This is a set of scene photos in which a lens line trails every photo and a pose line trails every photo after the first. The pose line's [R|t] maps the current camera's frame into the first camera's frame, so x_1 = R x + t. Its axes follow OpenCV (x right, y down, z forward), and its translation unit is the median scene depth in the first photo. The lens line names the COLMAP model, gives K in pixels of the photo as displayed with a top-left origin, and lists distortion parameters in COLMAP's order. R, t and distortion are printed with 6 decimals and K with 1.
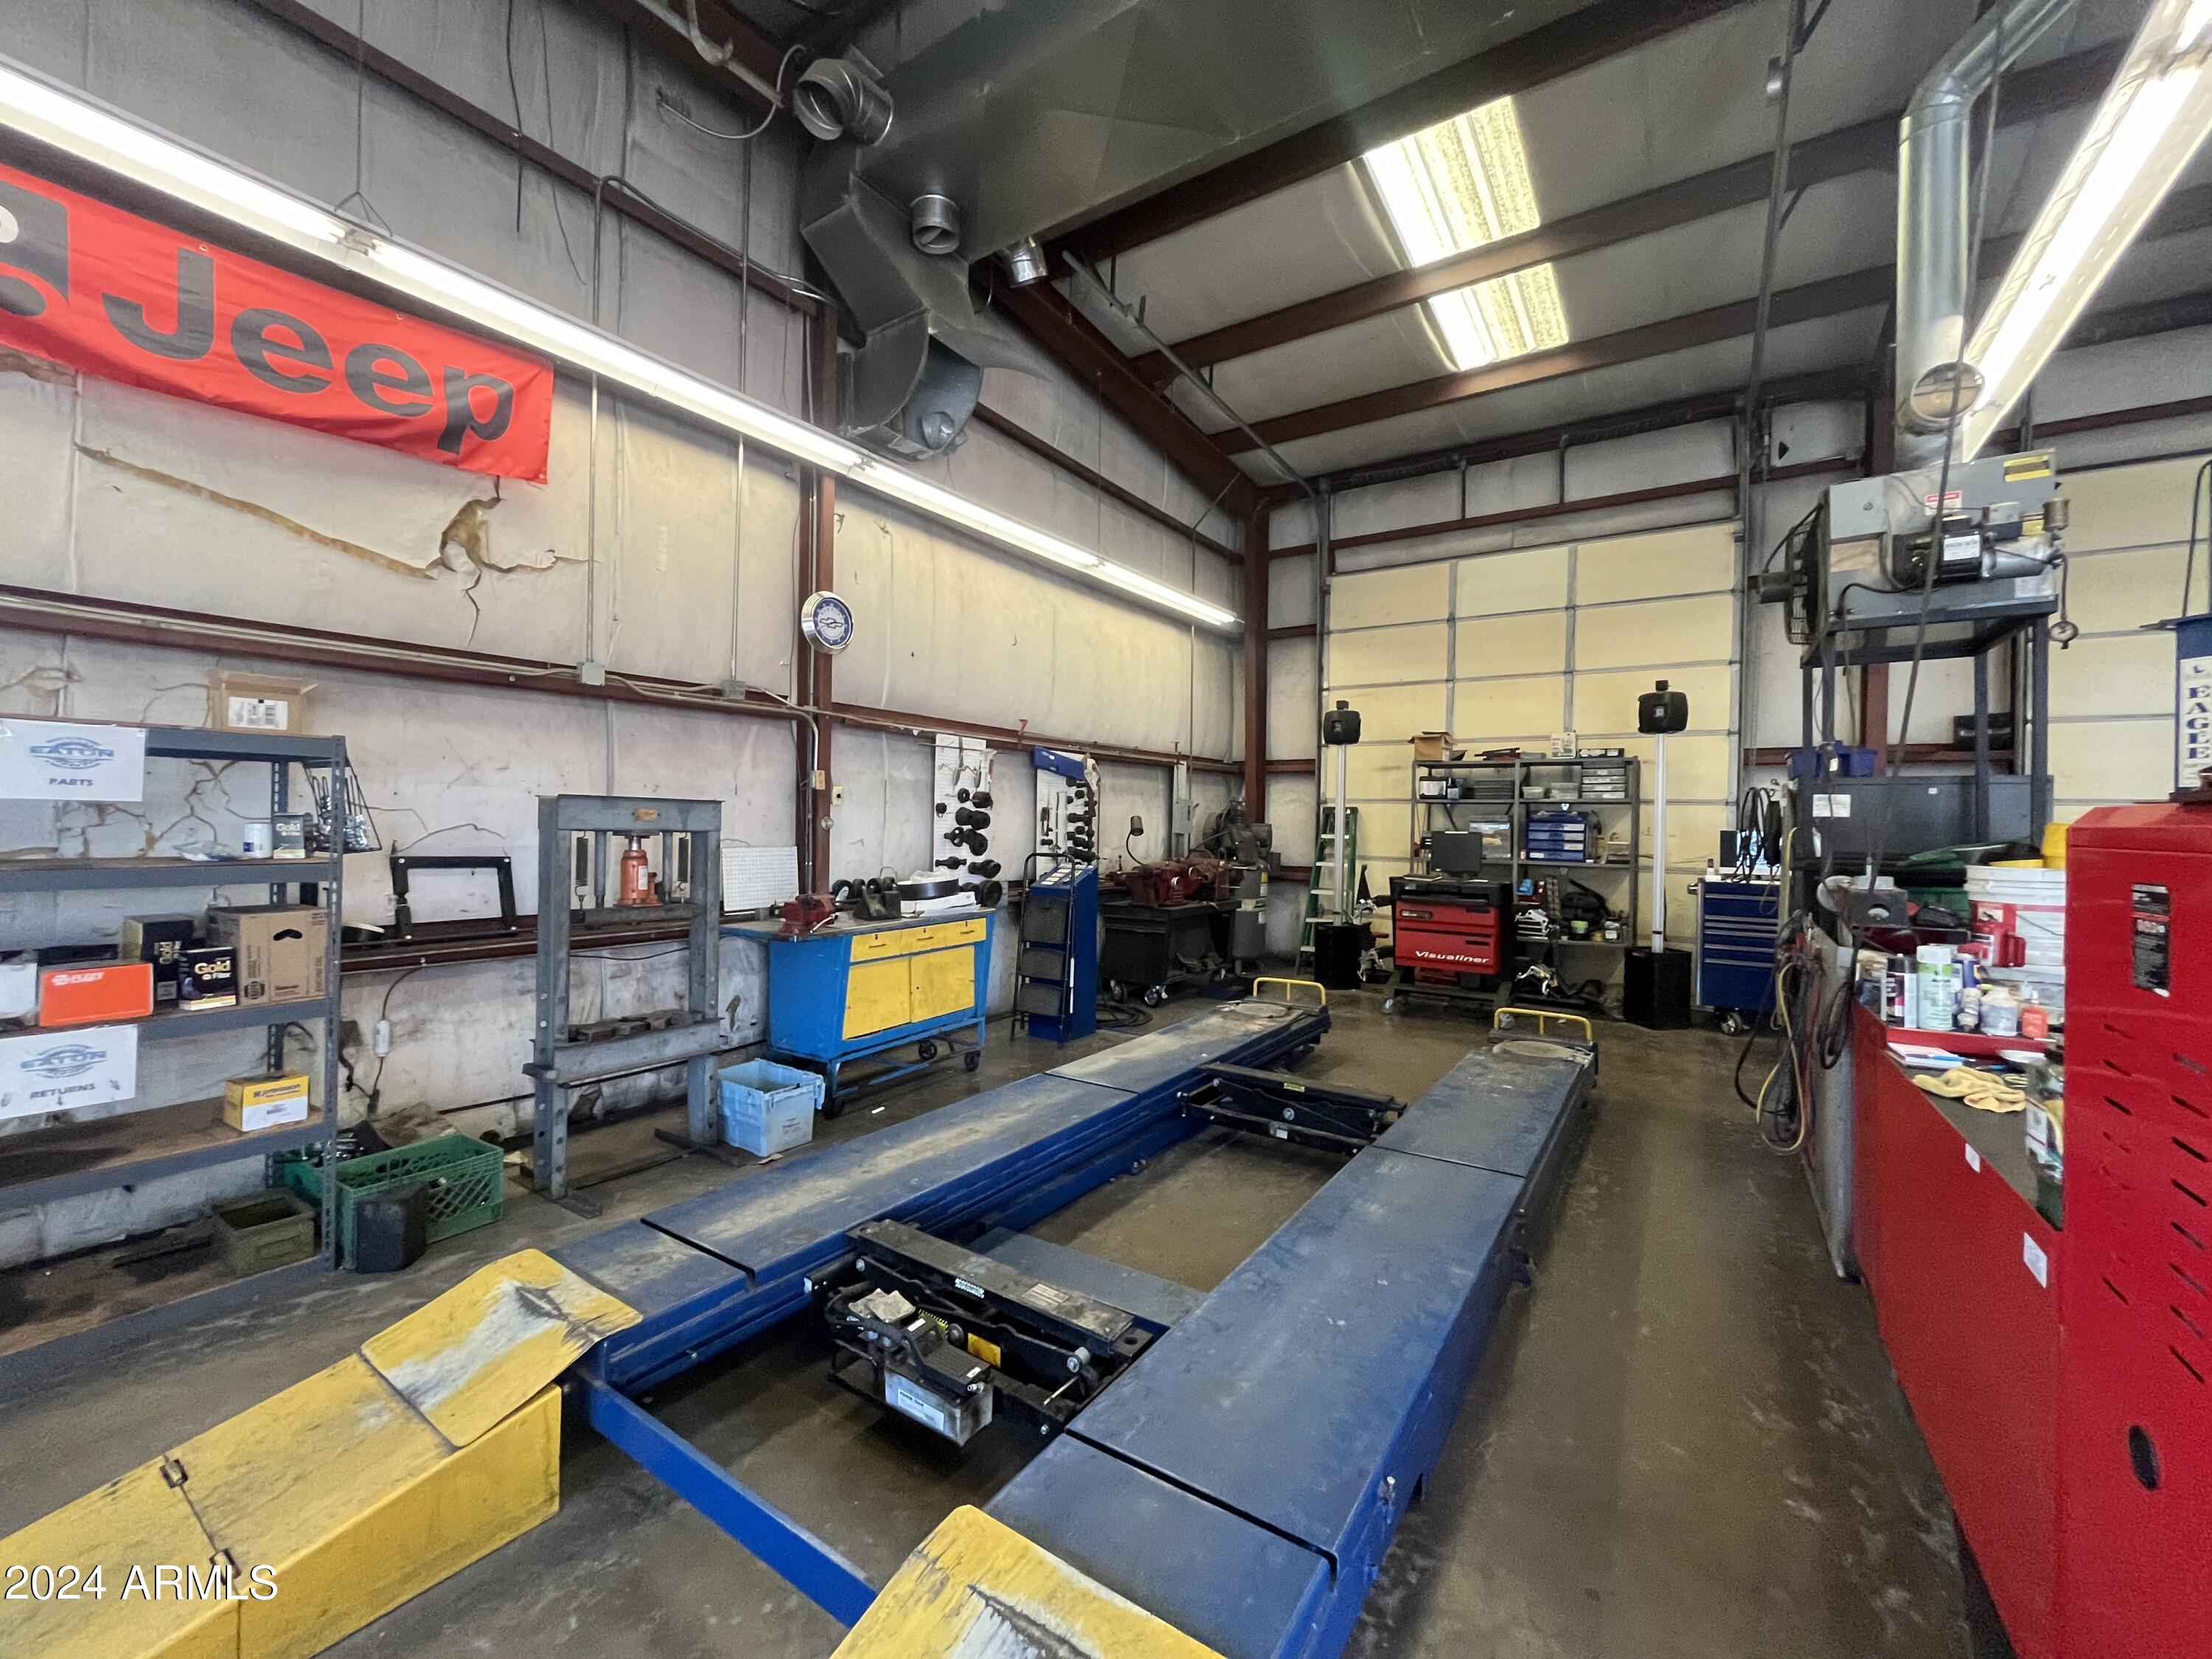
lens RADIAL K [[885.4, 0, 1047.3], [0, 885.4, 855.2], [0, 0, 1]] dist [-0.001466, -0.000164]
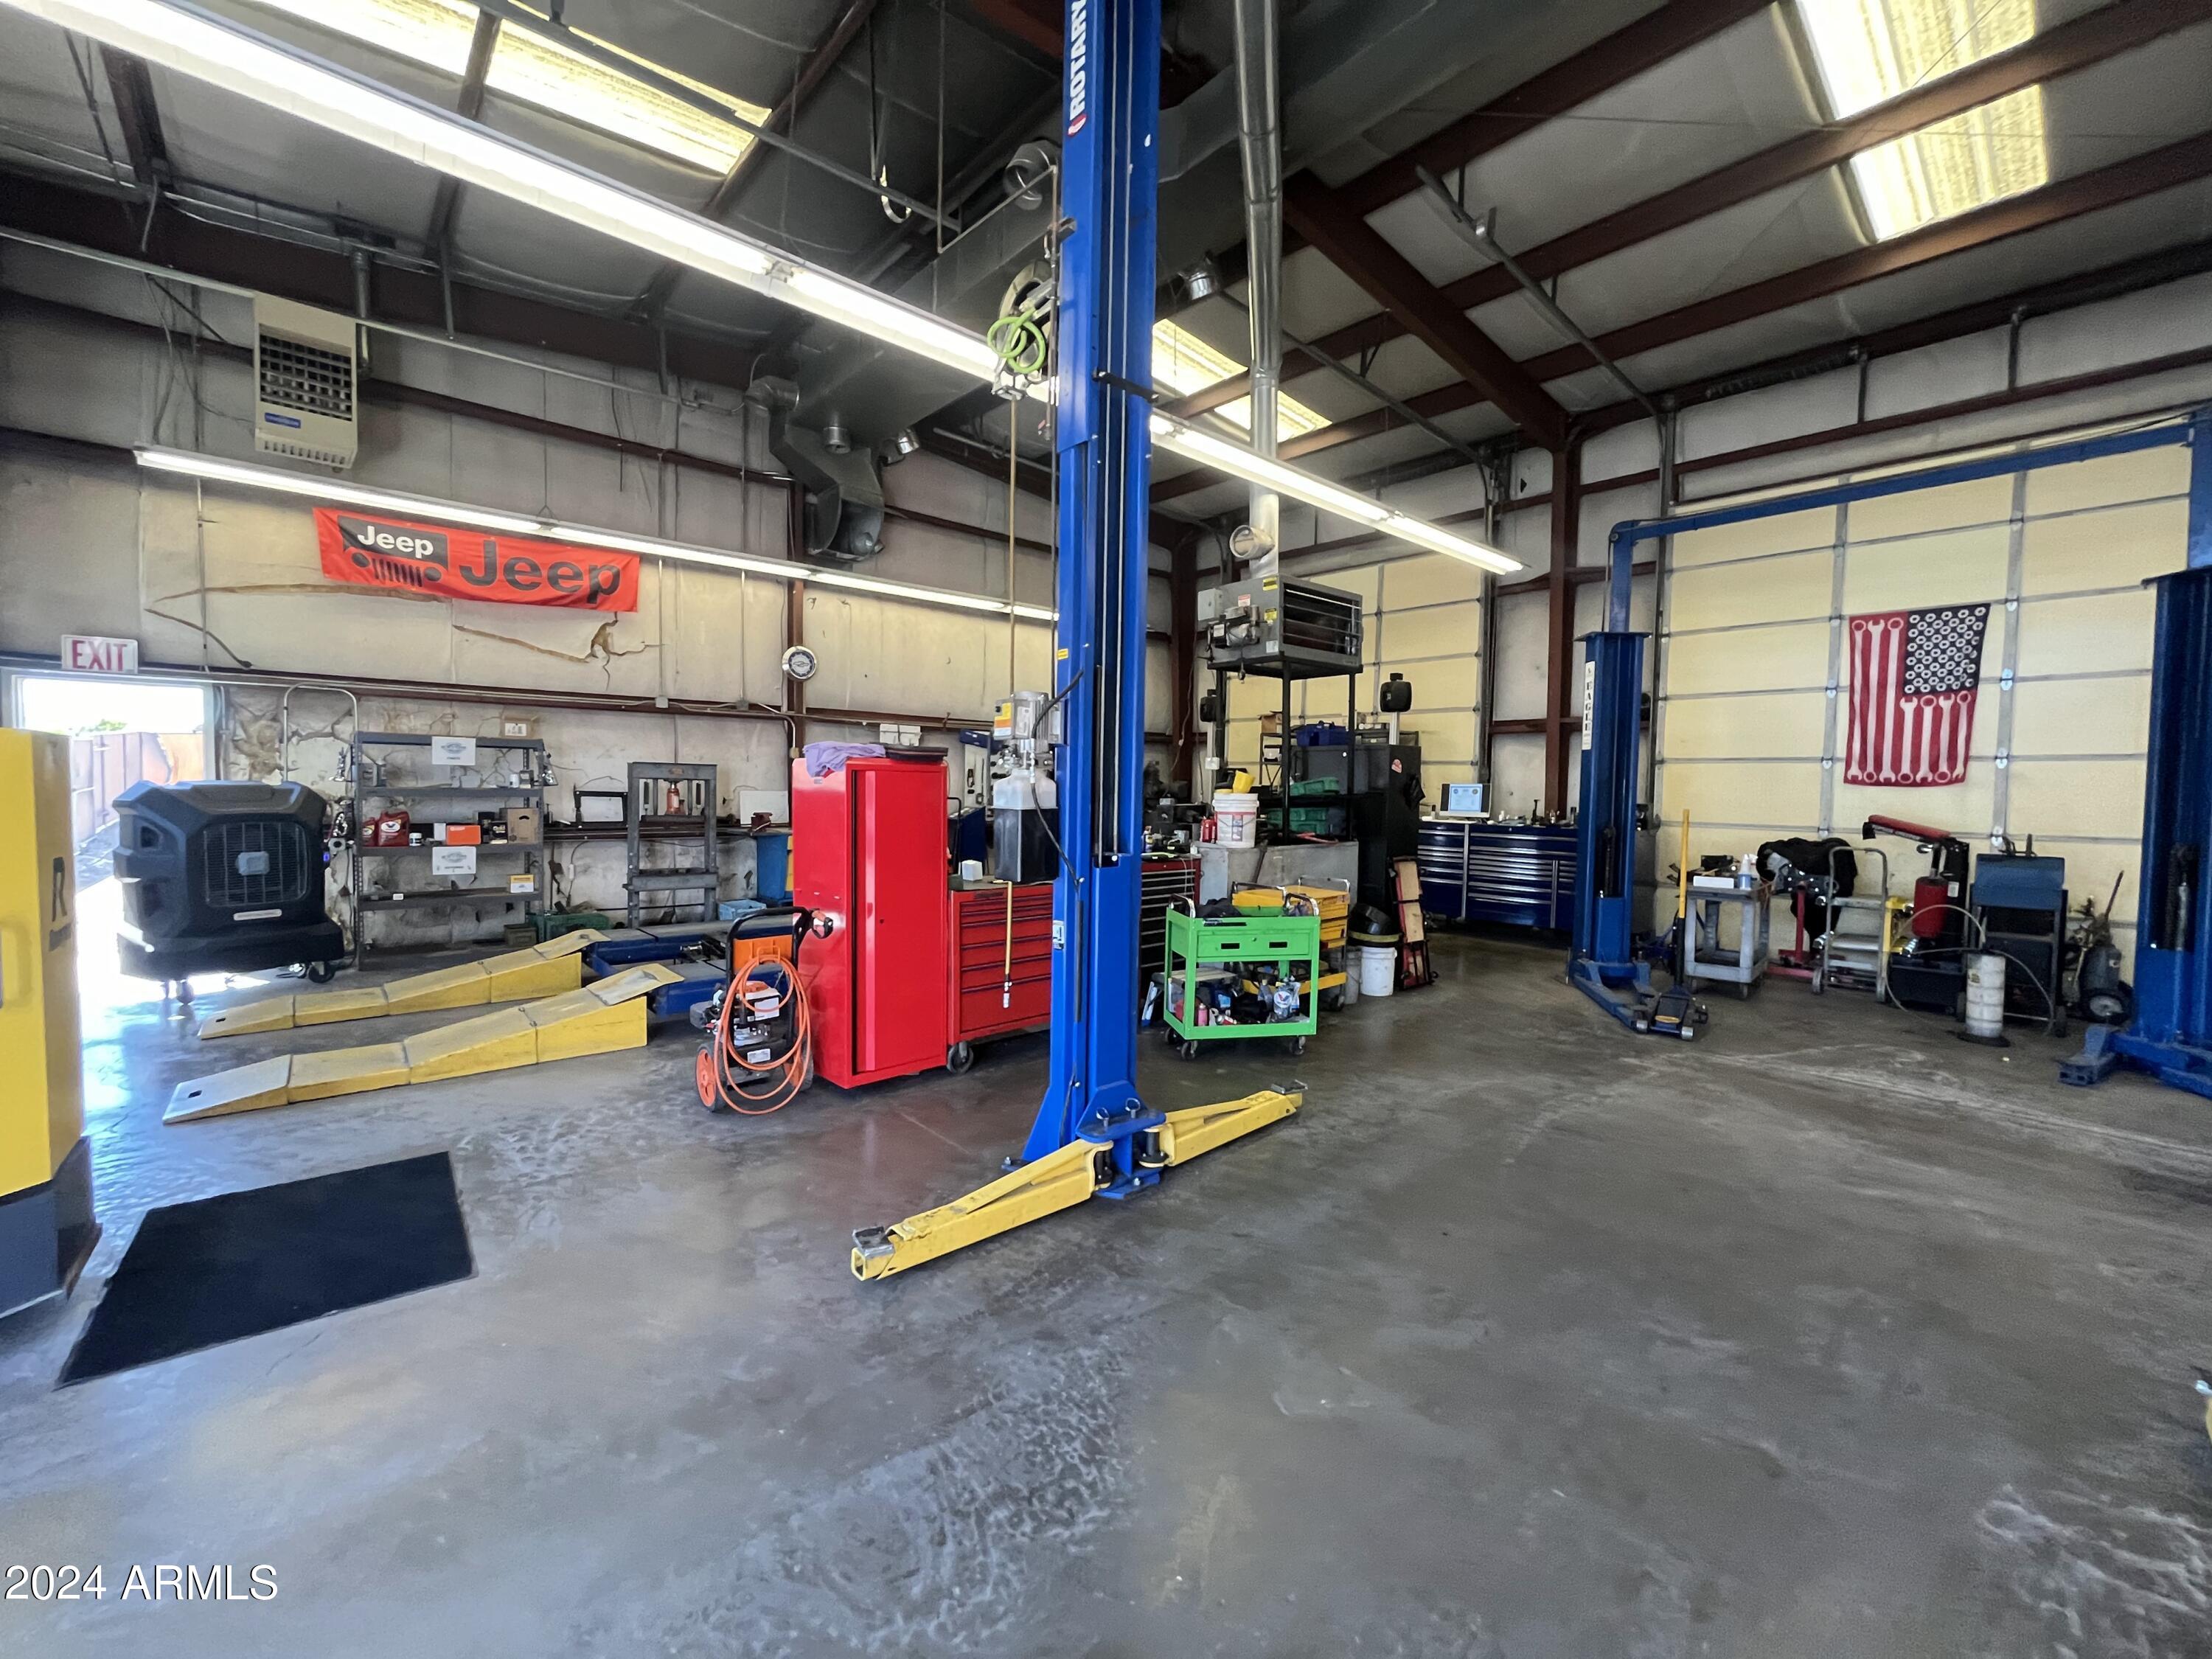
lens RADIAL K [[885.4, 0, 1109.3], [0, 885.4, 840.7], [0, 0, 1]] dist [-0.001466, -0.000164]
pose [[0.957750, 0.023320, -0.286656, 0.906088], [-0.015222, 0.999420, 0.030447, 0.031194], [0.287200, -0.024798, 0.957550, -0.565745]]
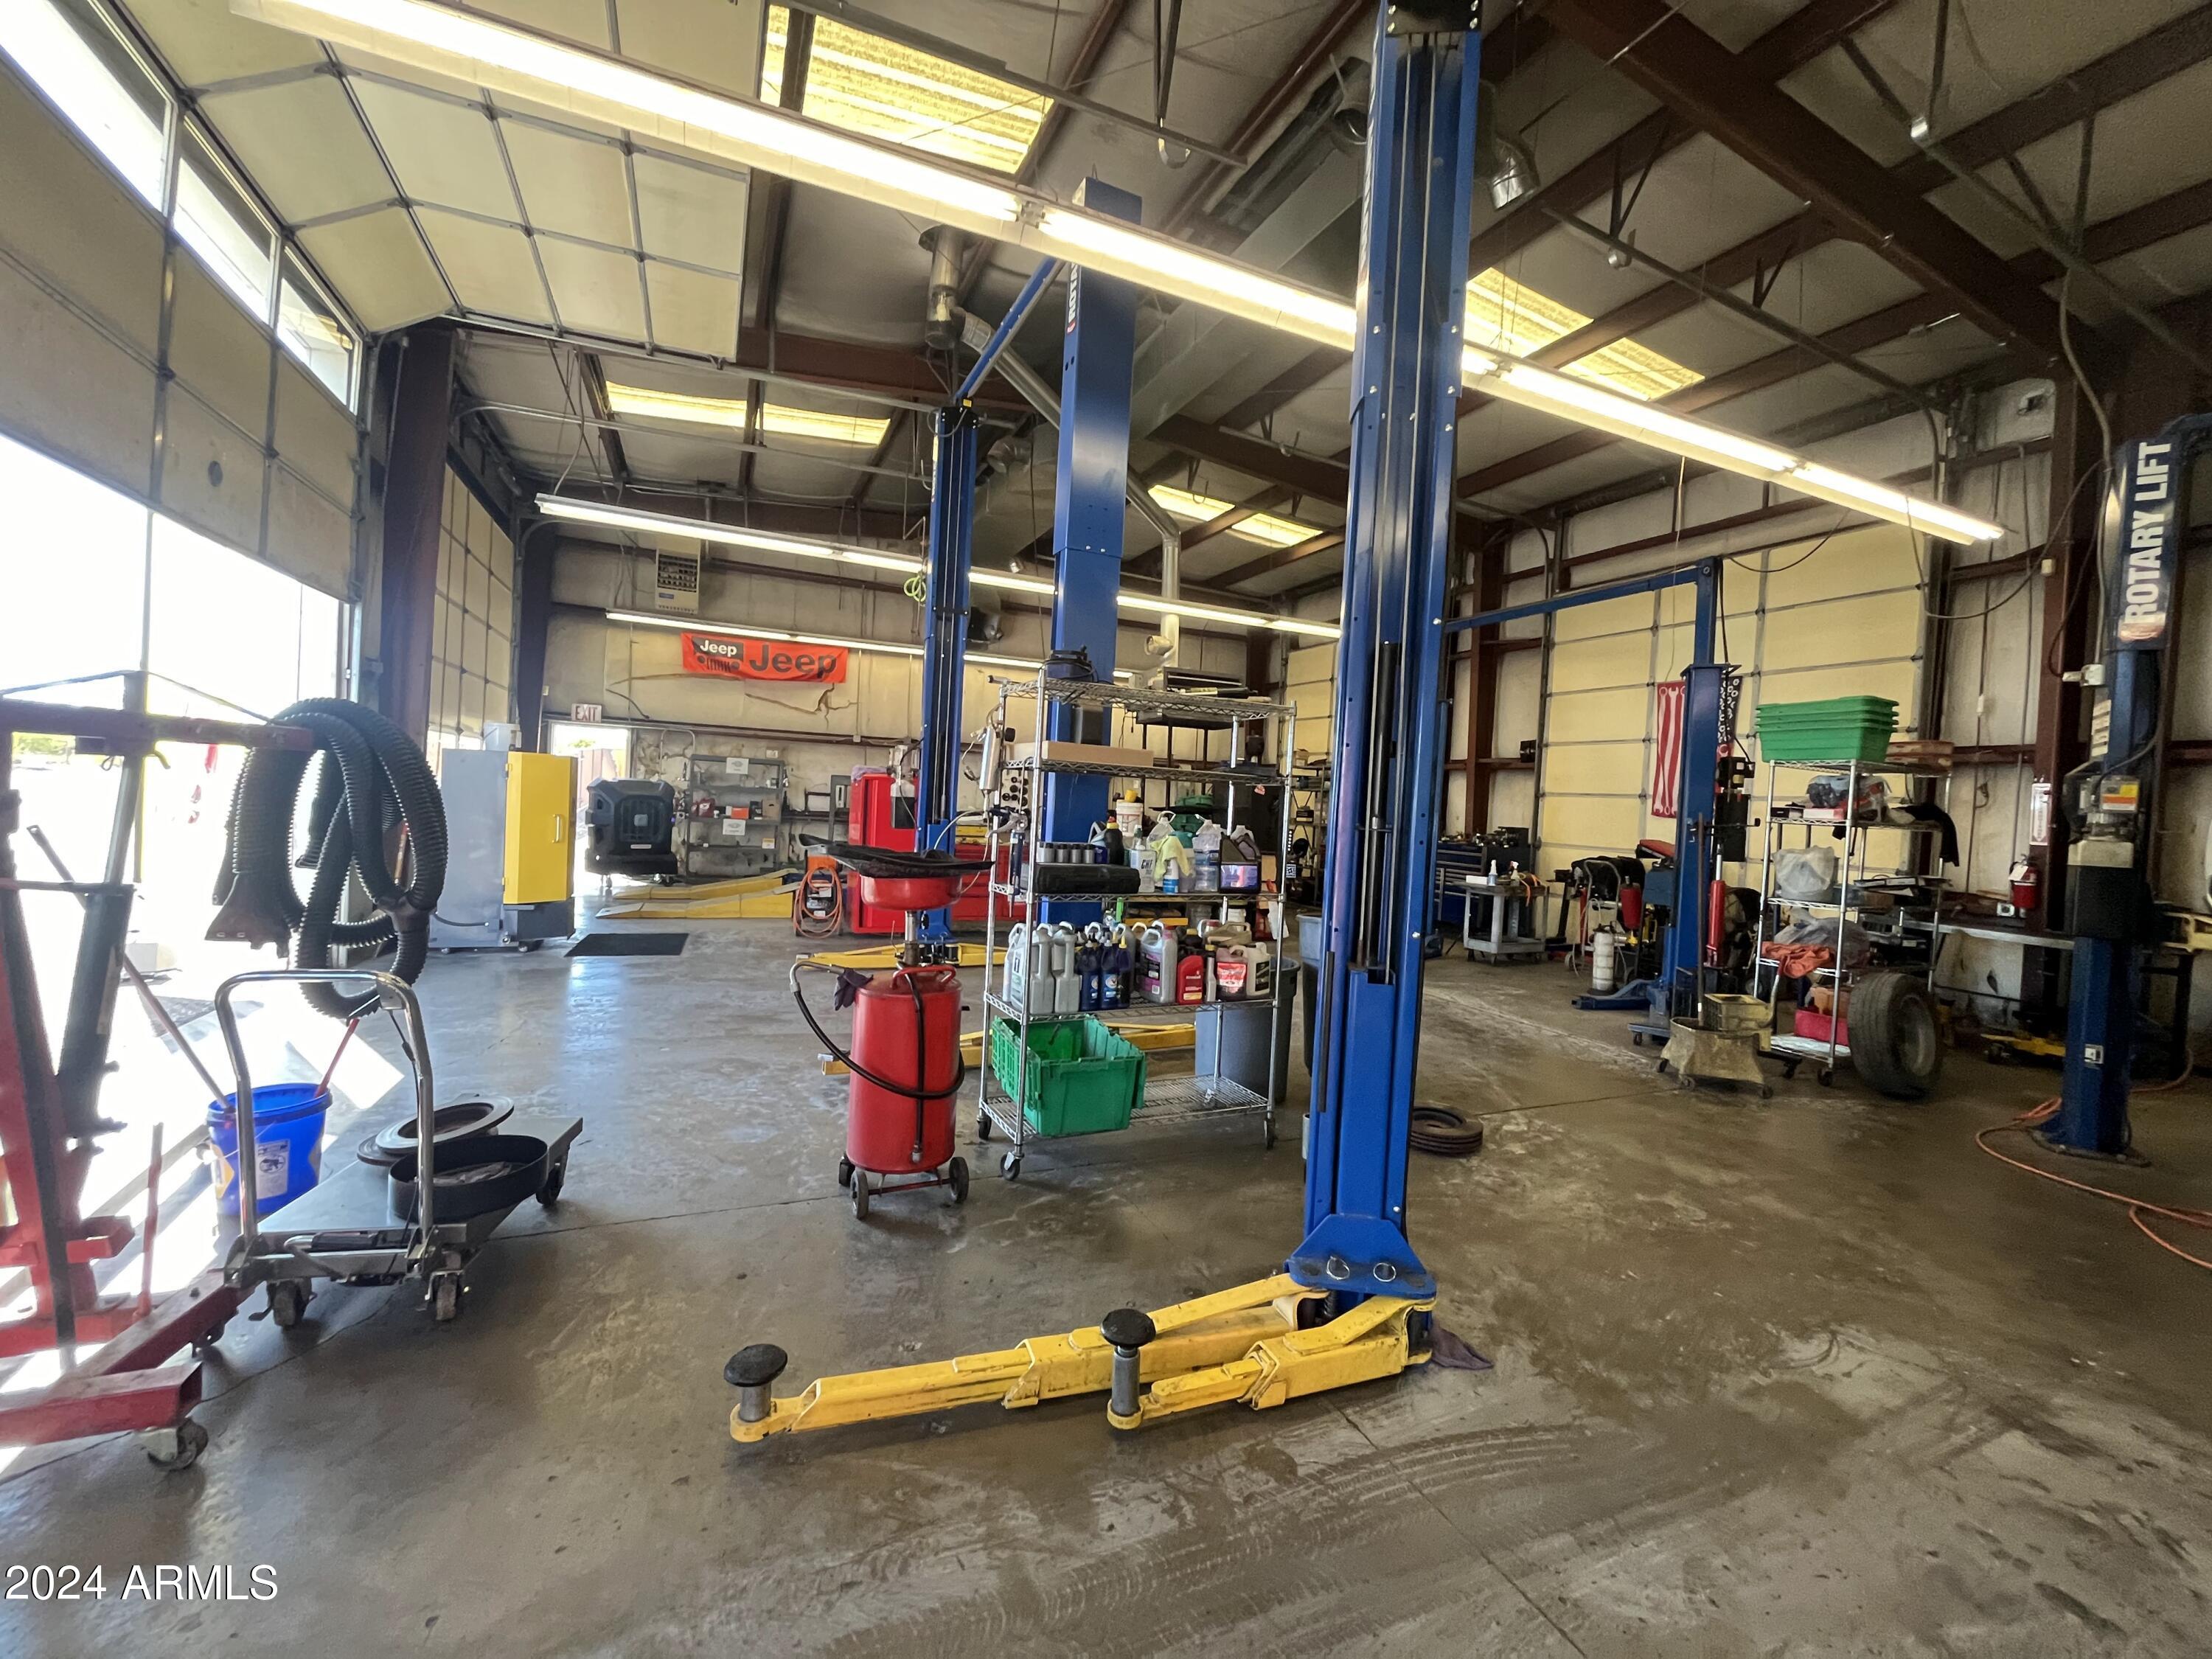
lens RADIAL K [[920.8, 0, 1112.6], [0, 920.8, 829.0], [0, 0, 1]] dist [0.036974, 0.000422]
pose [[0.821220, 0.054552, -0.567998, 1.914087], [-0.058249, 0.998234, 0.011656, 0.032942], [0.567631, 0.023513, 0.822947, -1.091453]]
